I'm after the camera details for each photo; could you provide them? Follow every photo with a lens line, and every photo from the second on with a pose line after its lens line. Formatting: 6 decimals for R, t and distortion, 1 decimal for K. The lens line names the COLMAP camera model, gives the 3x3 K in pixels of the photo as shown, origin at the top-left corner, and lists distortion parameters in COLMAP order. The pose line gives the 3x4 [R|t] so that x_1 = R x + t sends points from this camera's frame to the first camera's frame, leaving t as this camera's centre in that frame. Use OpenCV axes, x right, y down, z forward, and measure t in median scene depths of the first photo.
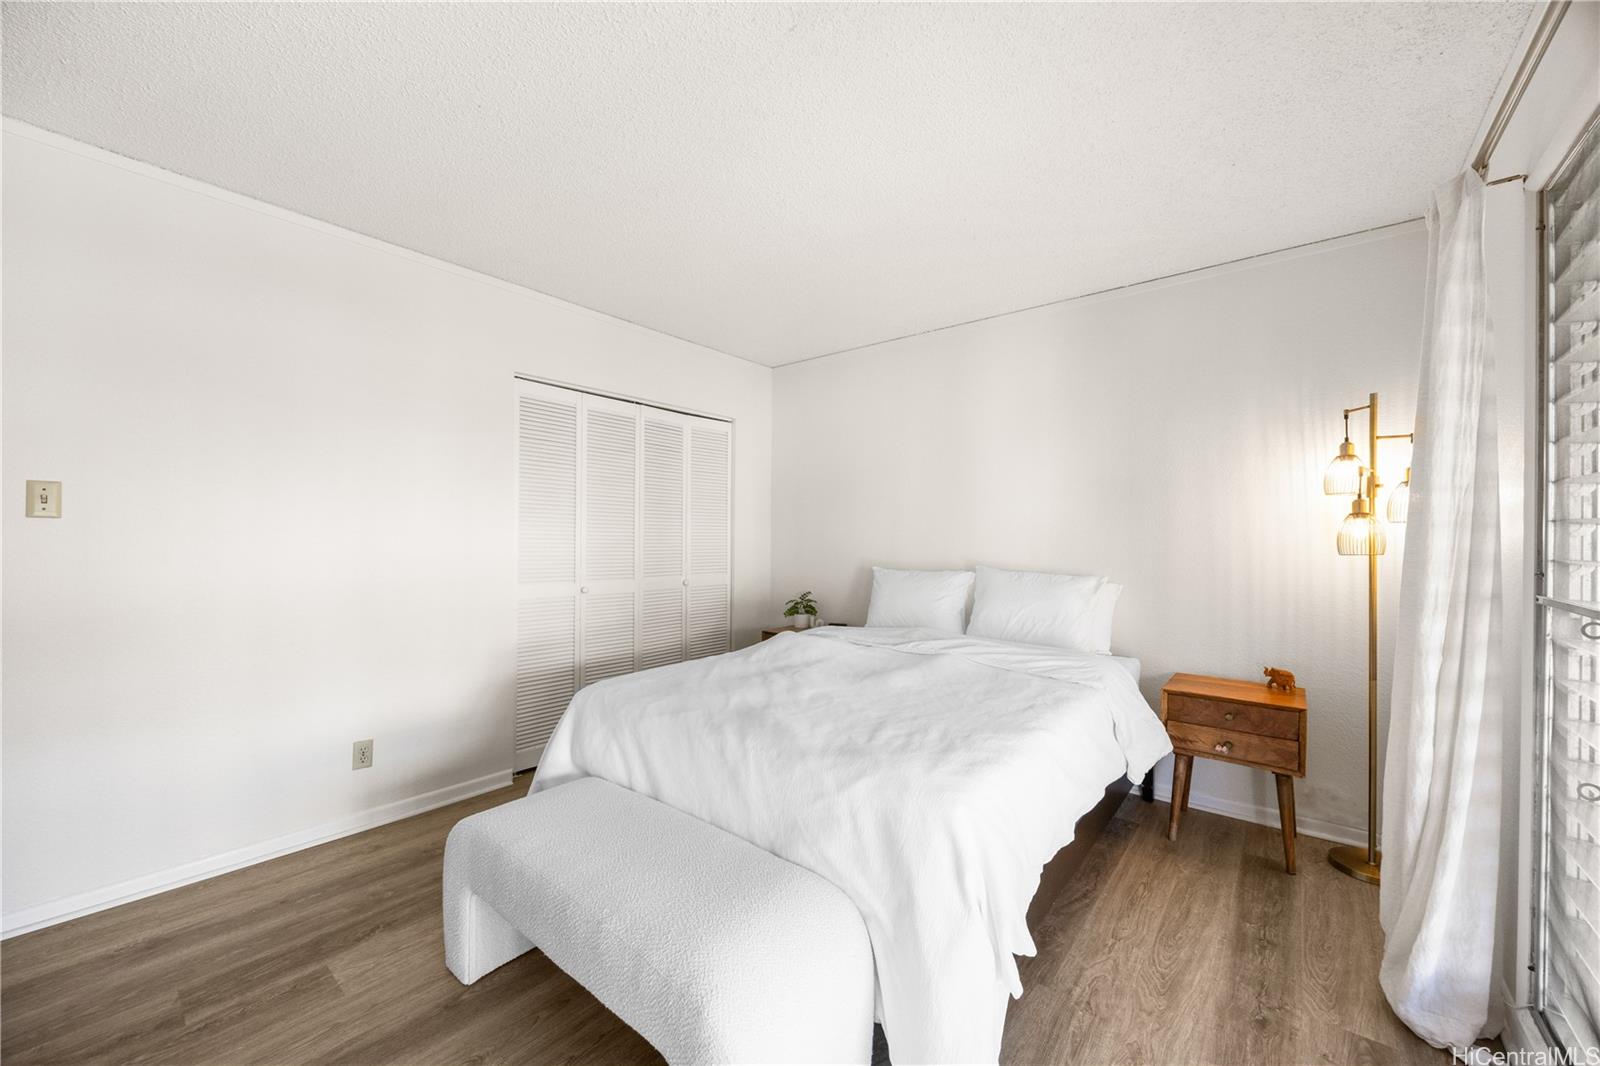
lens RADIAL K [[609.5, 0, 794.6], [0, 609.5, 536.0], [0, 0, 1]] dist [-0.003383, -0.000226]
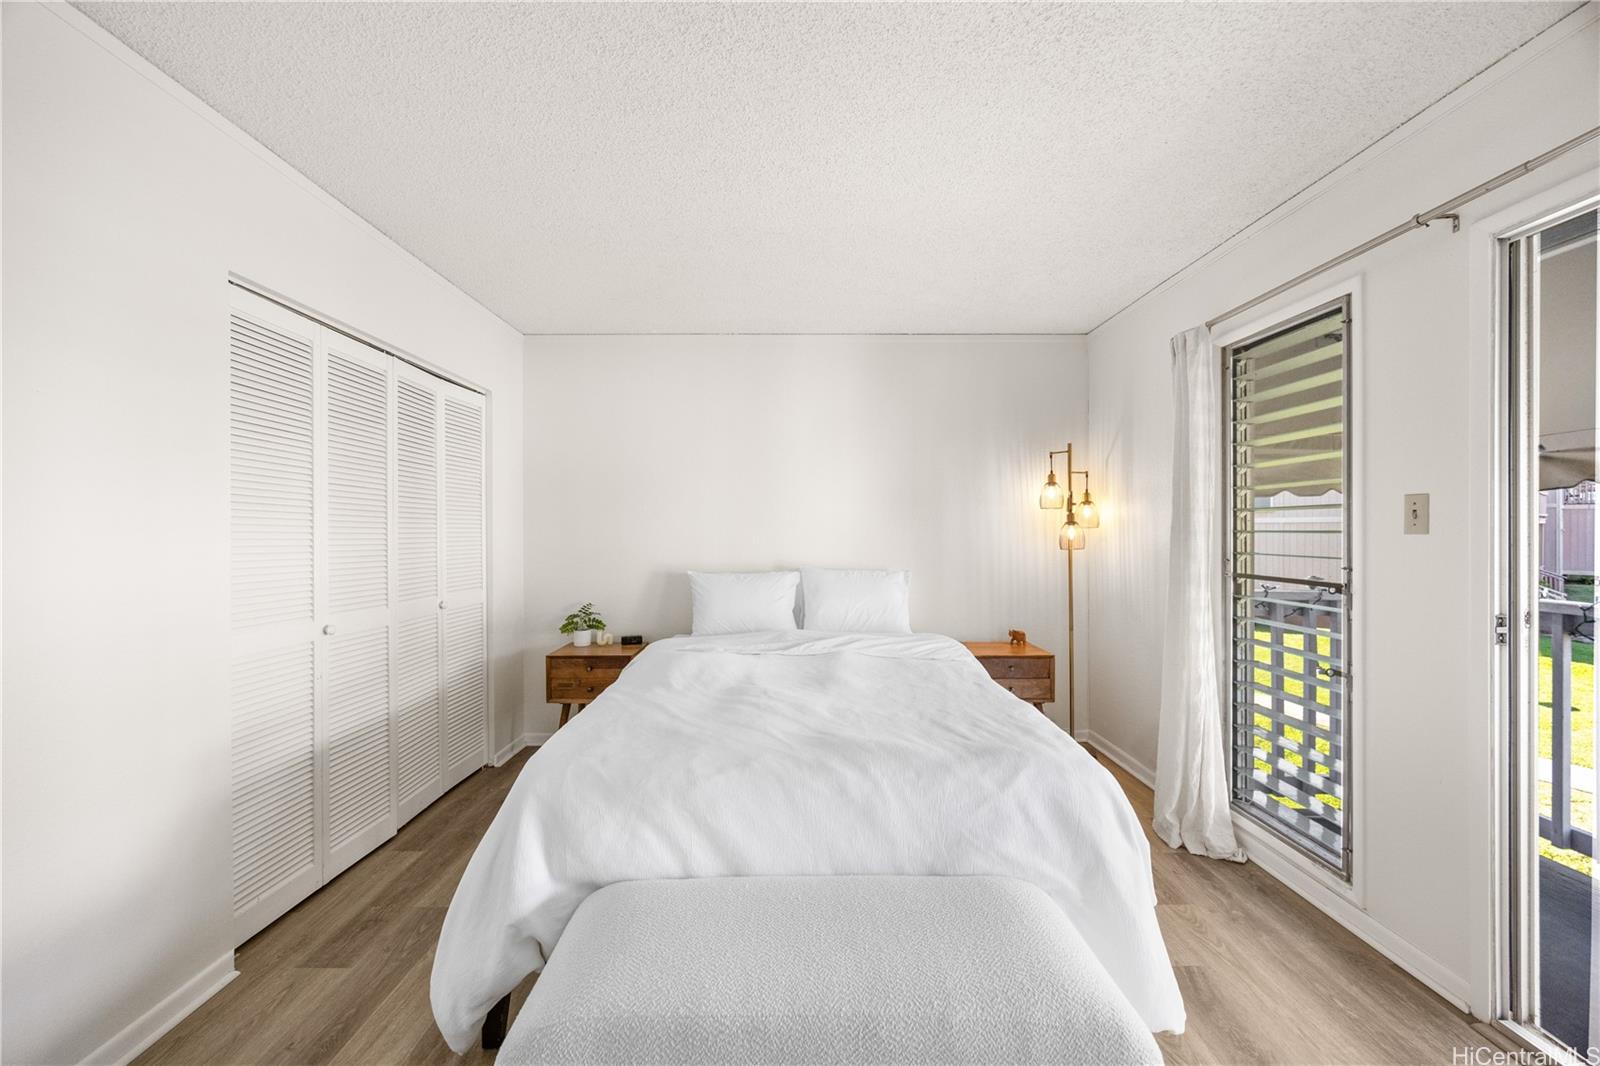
lens RADIAL K [[605.5, 0, 800.0], [0, 605.5, 533.0], [0, 0, 1]] dist [-0.002643, -0.000063]
pose [[0.764740, -0.008749, 0.644280, -0.552287], [0.005967, 0.999961, 0.006497, -0.022921], [-0.644312, -0.001124, 0.764762, 0.270035]]
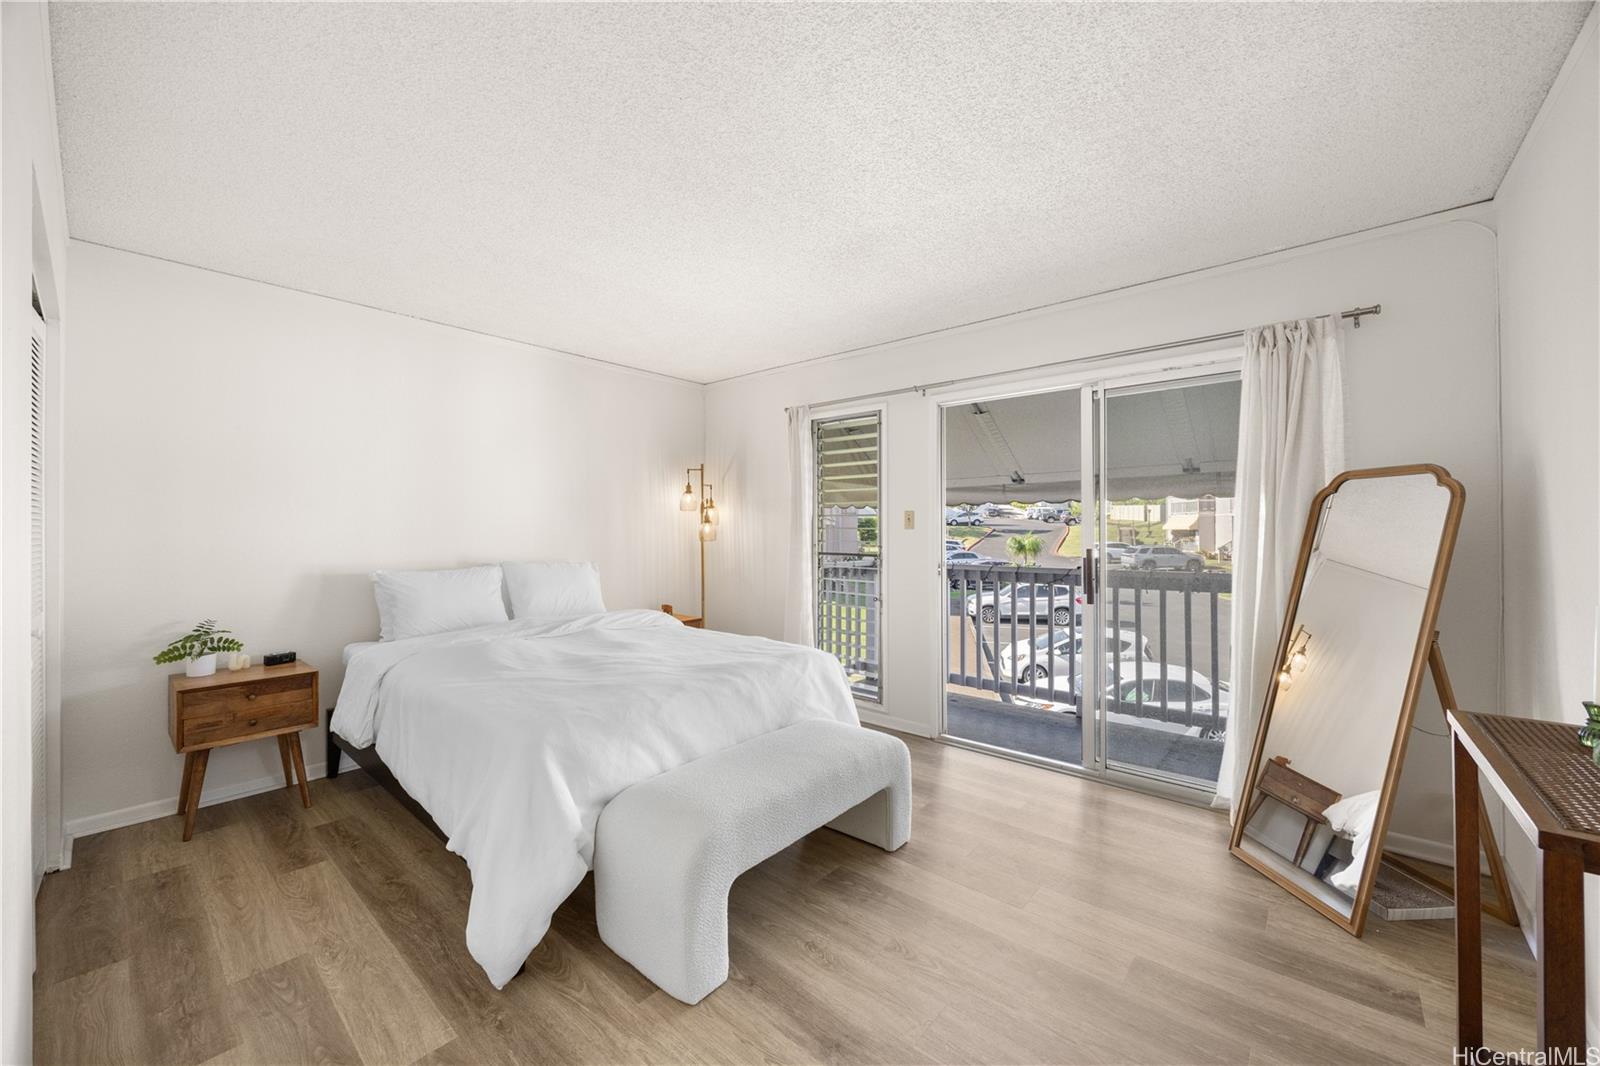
lens RADIAL K [[609.6, 0, 794.7], [0, 609.6, 522.2], [0, 0, 1]] dist [-0.001349, -0.000211]
pose [[0.025960, 0.005540, 0.999648, -1.146039], [-0.000513, 0.999985, -0.005529, -0.021485], [-0.999663, -0.000369, 0.025962, 0.623830]]
